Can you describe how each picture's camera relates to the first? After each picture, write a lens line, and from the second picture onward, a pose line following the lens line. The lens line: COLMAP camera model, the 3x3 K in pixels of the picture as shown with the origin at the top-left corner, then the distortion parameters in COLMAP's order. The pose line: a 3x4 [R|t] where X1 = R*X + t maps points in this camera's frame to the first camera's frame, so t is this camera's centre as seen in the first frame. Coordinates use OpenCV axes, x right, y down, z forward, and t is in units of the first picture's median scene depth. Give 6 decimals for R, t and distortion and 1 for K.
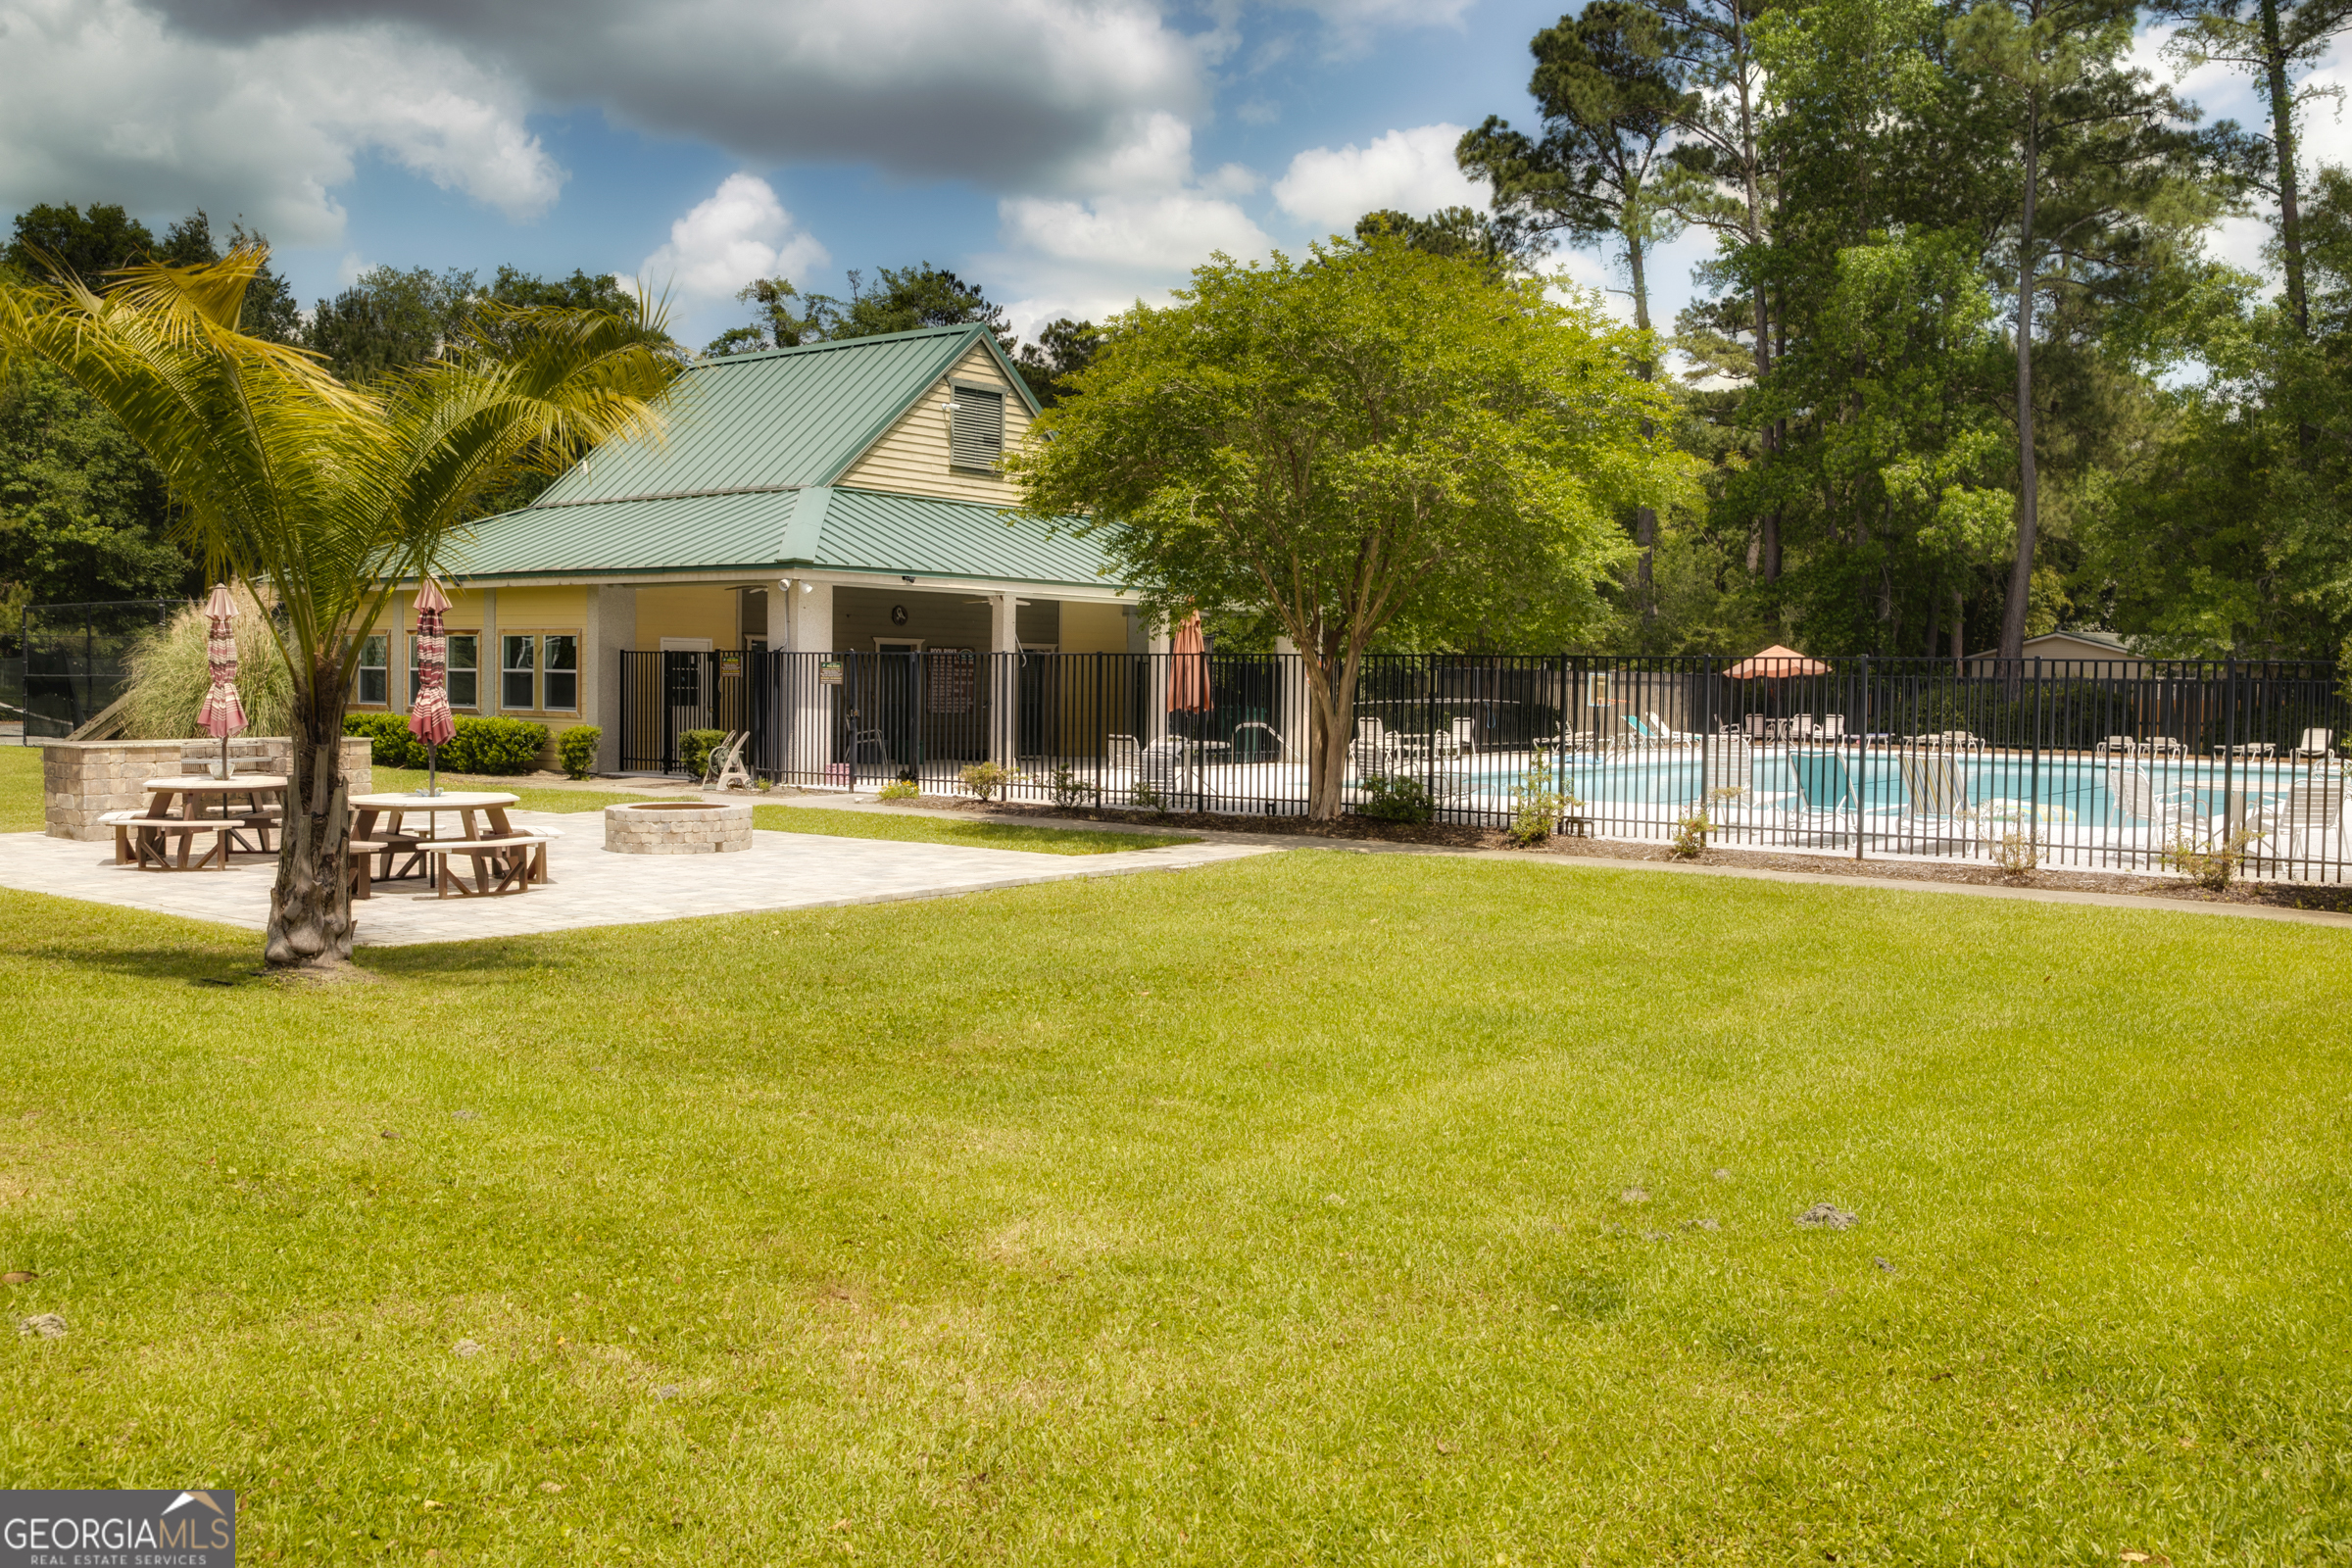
lens RADIAL K [[2057.8, 0, 1176.0], [0, 2057.8, 784.0], [0, 0, 1]] dist [0.028426, 0.009235]
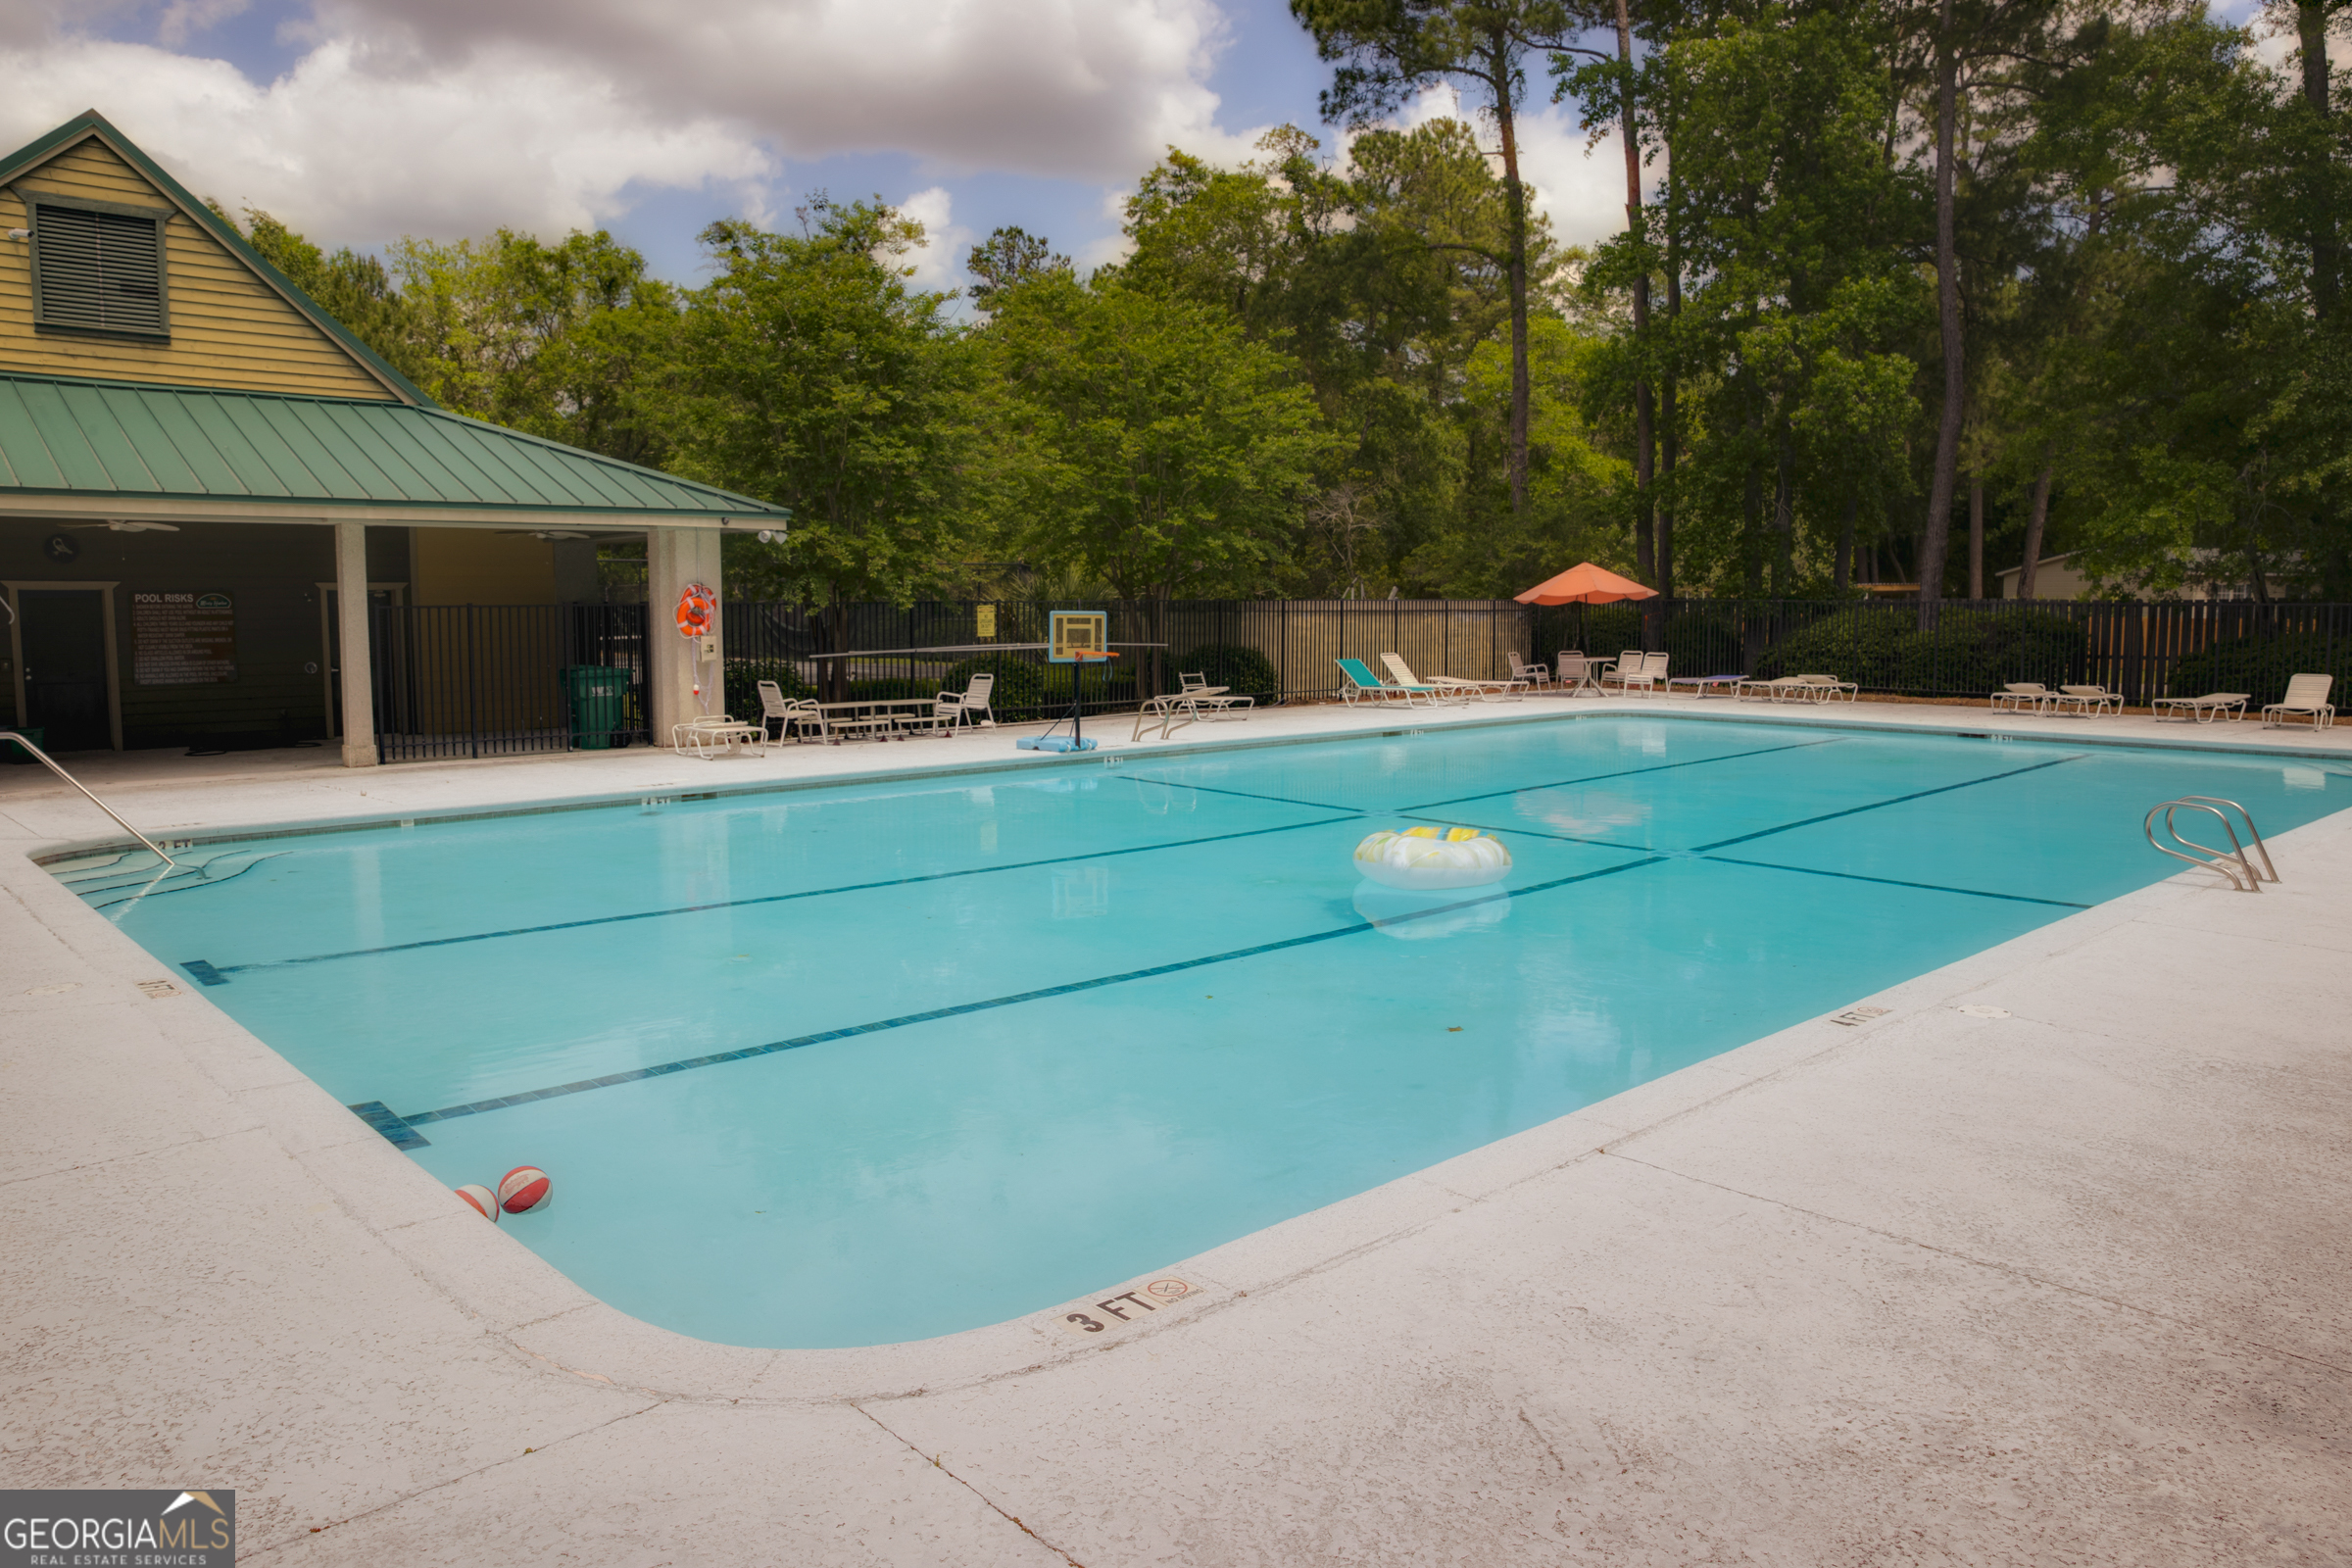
lens RADIAL K [[1607.6, 0, 1176.1], [0, 1607.6, 758.6], [0, 0, 1]] dist [-0.019523, -0.000888]
pose [[0.986986, 0.000477, -0.160806, 0.234536], [0.007662, 0.998720, 0.049994, -0.024891], [0.160624, -0.050576, 0.985719, 0.372974]]
